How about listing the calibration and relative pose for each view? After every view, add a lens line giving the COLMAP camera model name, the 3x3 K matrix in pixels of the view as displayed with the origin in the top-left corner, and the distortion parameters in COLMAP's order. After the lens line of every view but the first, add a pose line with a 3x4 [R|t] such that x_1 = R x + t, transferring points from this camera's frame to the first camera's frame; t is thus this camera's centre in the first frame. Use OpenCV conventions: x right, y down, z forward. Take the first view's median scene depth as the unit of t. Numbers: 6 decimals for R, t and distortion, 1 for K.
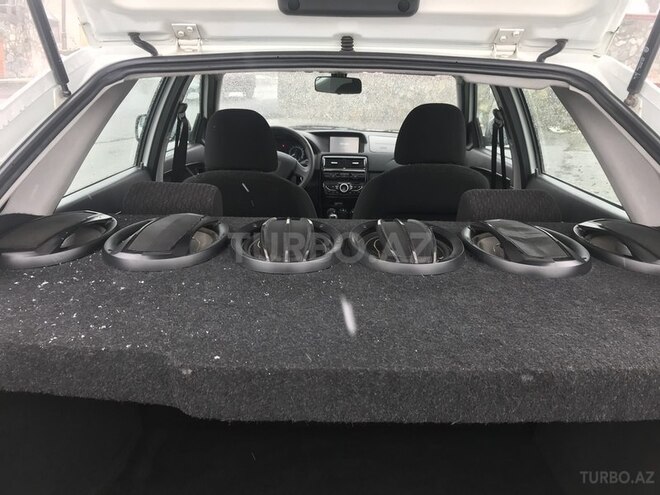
lens RADIAL K [[539.4, 0, 327.7], [0, 539.4, 244.9], [0, 0, 1]] dist [0.016133, 0.003858]
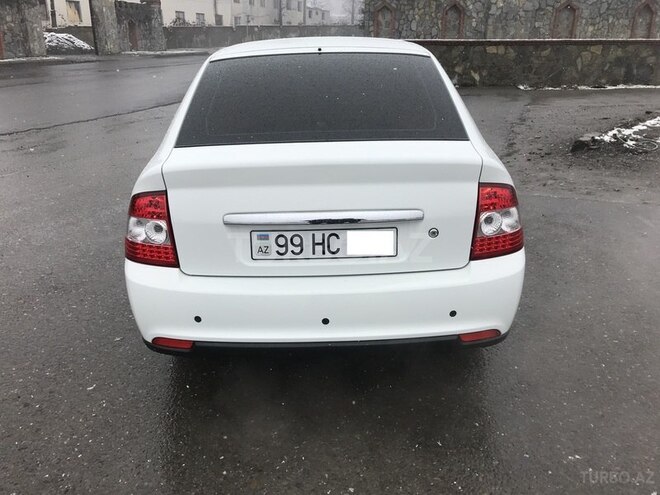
lens RADIAL K [[539.4, 0, 327.7], [0, 539.4, 244.5], [0, 0, 1]] dist [0.016133, 0.003858]
pose [[0.999013, -0.043504, 0.008963, 0.000542], [0.042935, 0.997498, 0.056159, 0.119422], [-0.011384, -0.055719, 0.998382, -0.490984]]
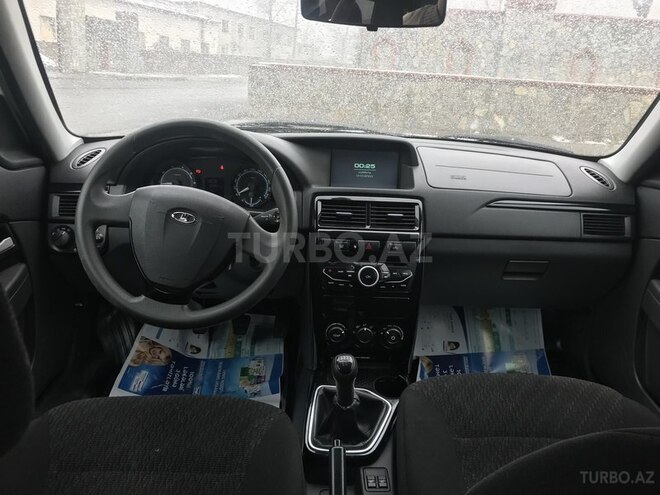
lens RADIAL K [[539.4, 0, 328.7], [0, 539.4, 247.7], [0, 0, 1]] dist [0.016133, 0.003858]
pose [[0.998530, 0.010879, 0.053096, -0.020809], [-0.010760, 0.999939, -0.002520, -0.124860], [-0.053120, 0.001945, 0.998586, 0.591819]]
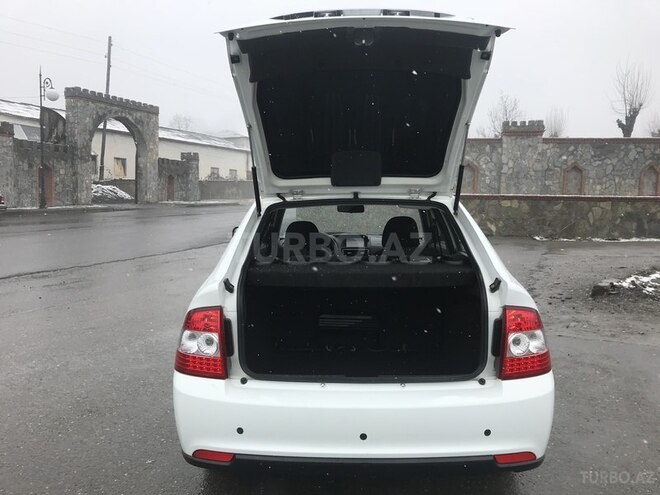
lens RADIAL K [[539.4, 0, 330.6], [0, 539.4, 246.2], [0, 0, 1]] dist [0.016133, 0.003858]
pose [[0.999647, -0.022988, -0.013304, -0.020517], [0.019717, 0.977897, -0.208157, 0.148760], [0.017795, 0.207821, 0.978005, -0.540290]]
